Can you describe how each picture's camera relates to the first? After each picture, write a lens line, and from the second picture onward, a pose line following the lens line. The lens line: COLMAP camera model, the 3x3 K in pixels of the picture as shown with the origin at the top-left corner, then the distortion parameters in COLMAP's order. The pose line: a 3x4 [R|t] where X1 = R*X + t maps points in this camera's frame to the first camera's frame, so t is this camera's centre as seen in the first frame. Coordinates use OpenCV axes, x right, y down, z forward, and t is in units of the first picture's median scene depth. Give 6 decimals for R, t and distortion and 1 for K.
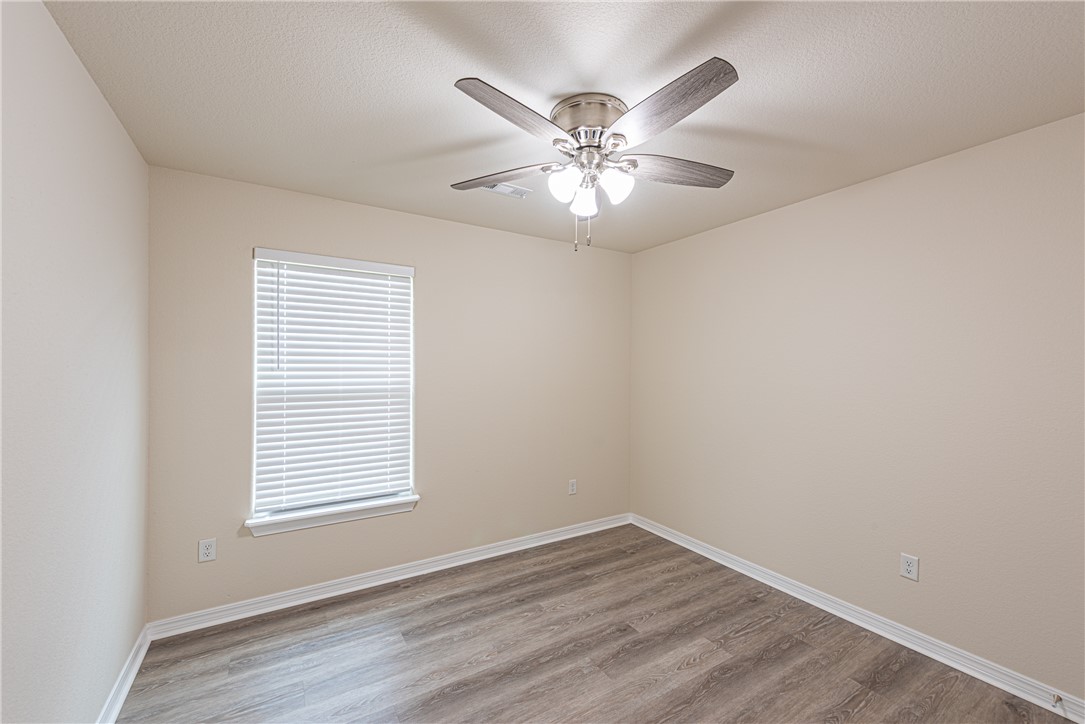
lens RADIAL K [[438.8, 0, 542.9], [0, 438.8, 361.7], [0, 0, 1]] dist [0.010679, -0.003161]
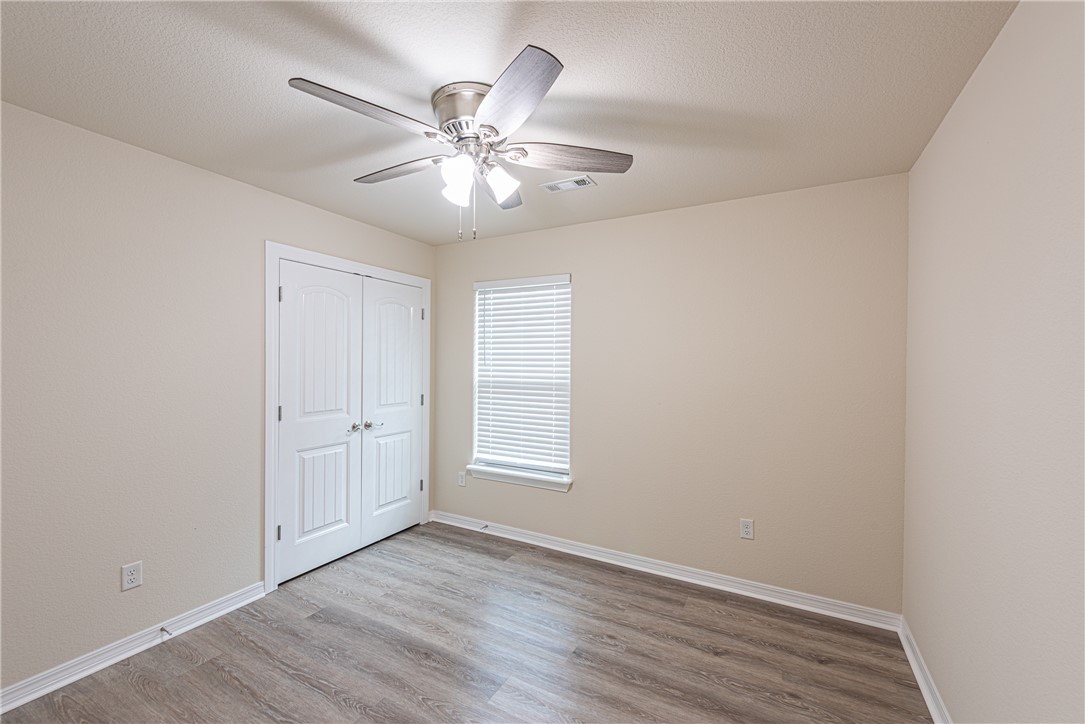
lens RADIAL K [[438.8, 0, 544.5], [0, 438.8, 361.4], [0, 0, 1]] dist [0.010679, -0.003161]
pose [[0.498862, -0.001700, -0.866680, 0.714598], [-0.000932, 0.999996, -0.002498, 0.008849], [0.866681, 0.002053, 0.498858, 0.443933]]
